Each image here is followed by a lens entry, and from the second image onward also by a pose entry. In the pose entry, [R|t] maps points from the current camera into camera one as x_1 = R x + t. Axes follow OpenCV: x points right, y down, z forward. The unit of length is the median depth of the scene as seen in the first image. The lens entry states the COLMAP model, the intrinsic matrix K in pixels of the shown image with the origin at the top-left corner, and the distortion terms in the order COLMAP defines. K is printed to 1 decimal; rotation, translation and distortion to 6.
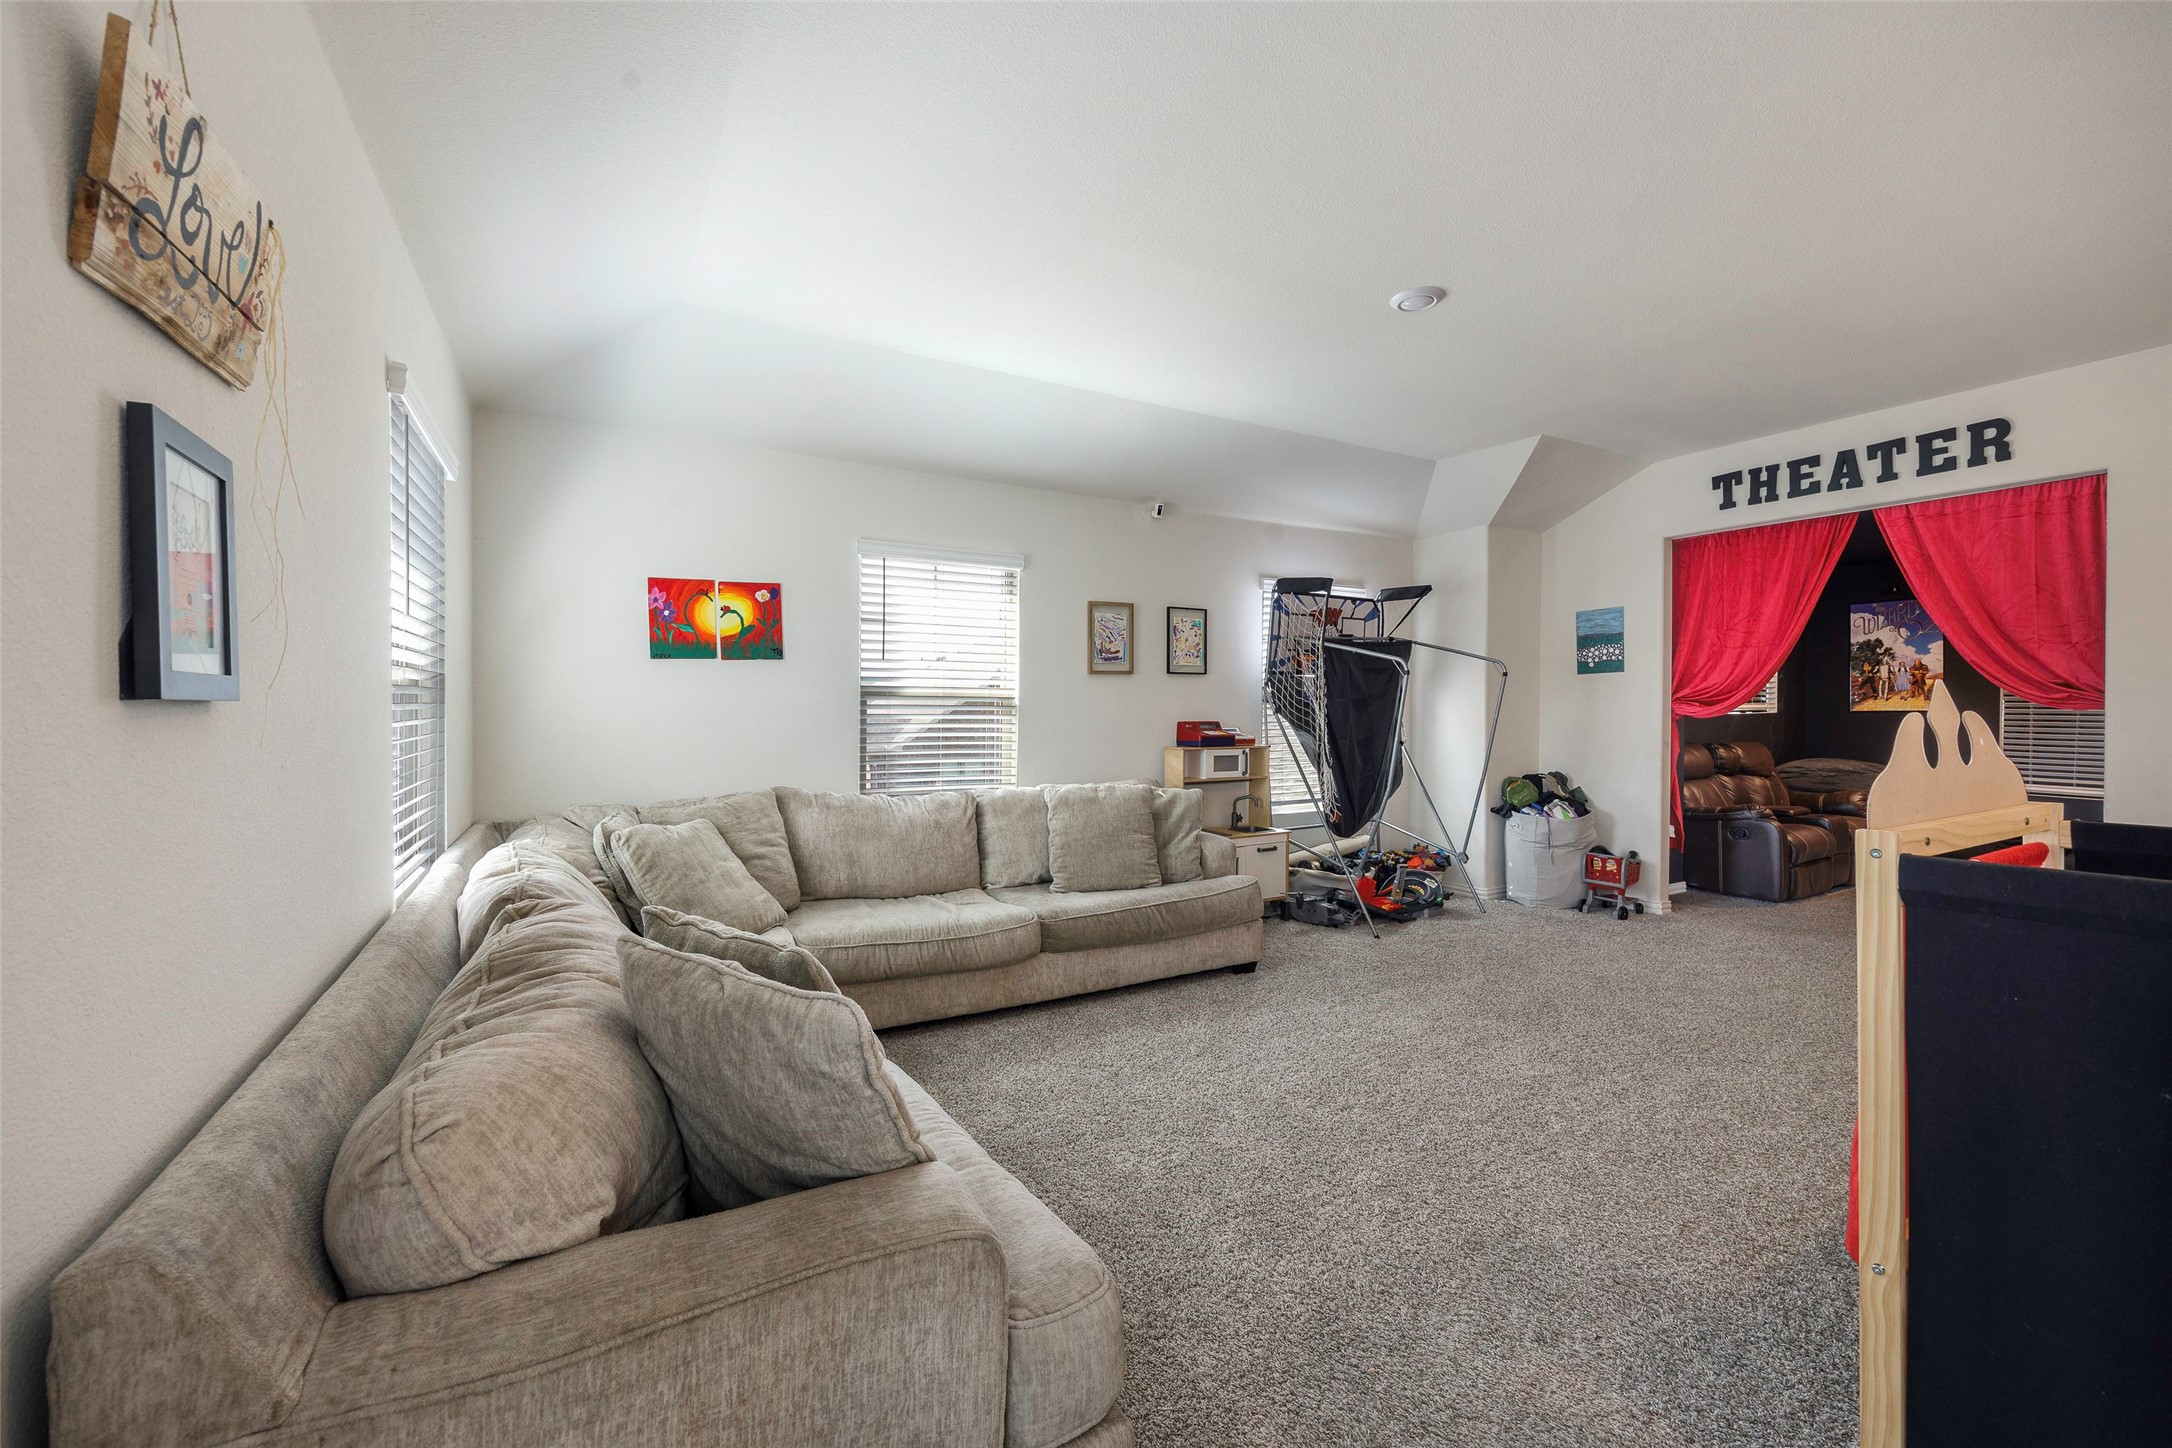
lens RADIAL K [[910.1, 0, 1071.8], [0, 910.1, 709.8], [0, 0, 1]] dist [0.004100, 0.000111]
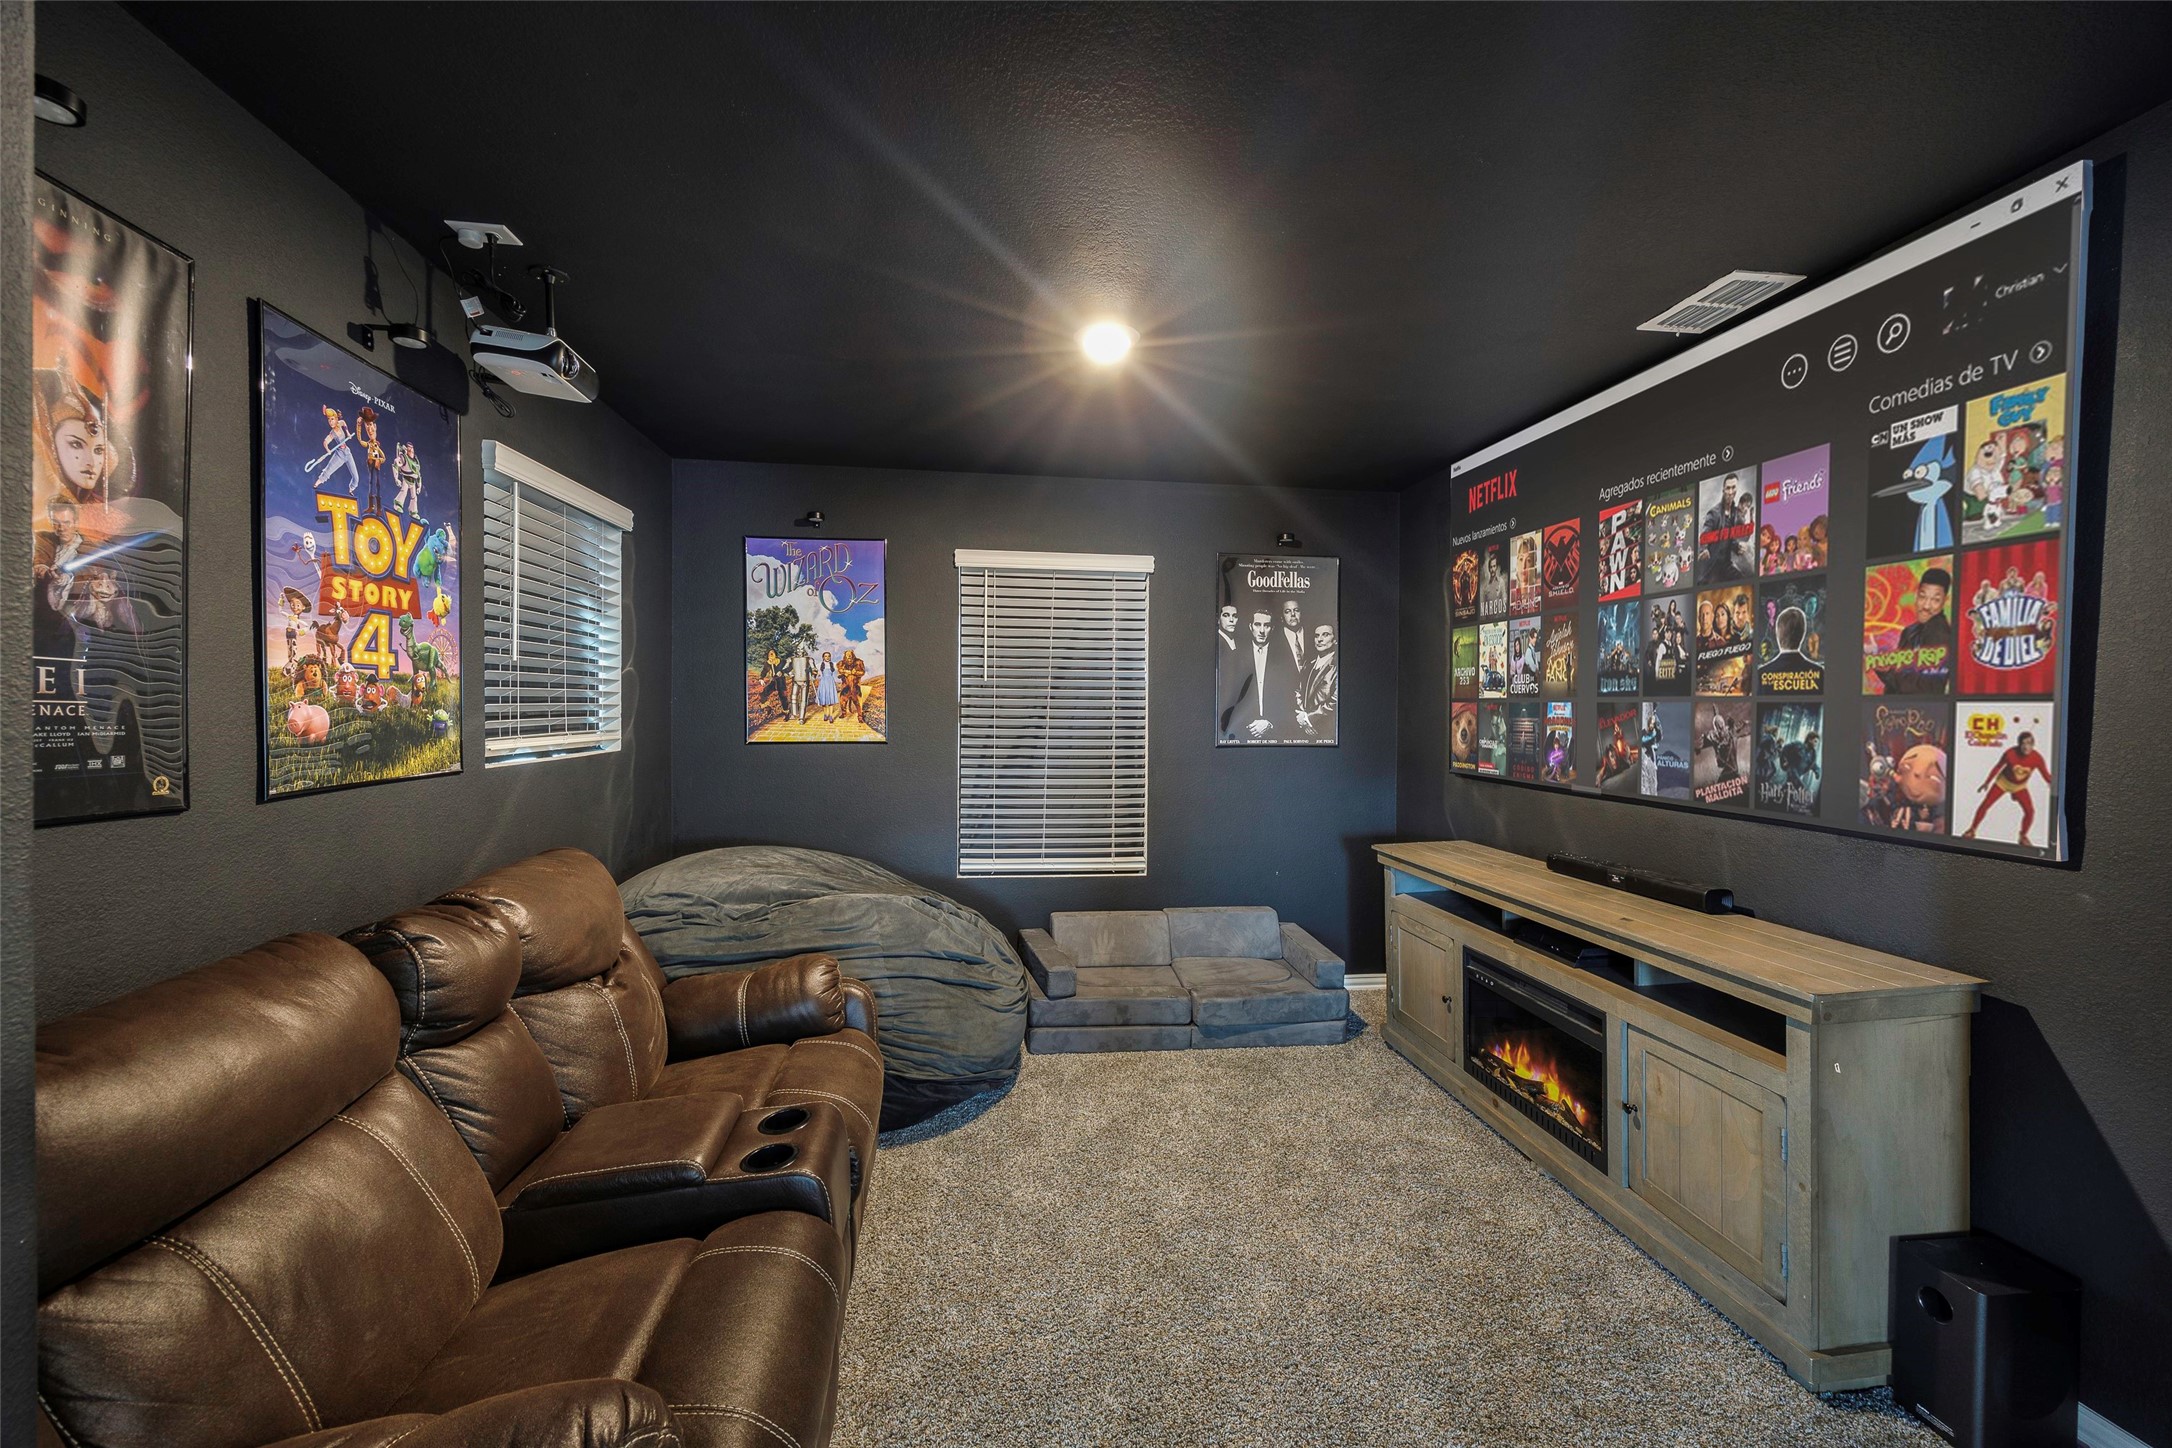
lens RADIAL K [[827.9, 0, 1088.4], [0, 827.9, 721.9], [0, 0, 1]] dist [-0.003461, 0.001680]
pose [[0.363522, 0.000411, 0.931585, 0.498632], [-0.002763, 0.999996, 0.000638, -0.011522], [-0.931581, -0.002806, 0.363522, 0.665311]]
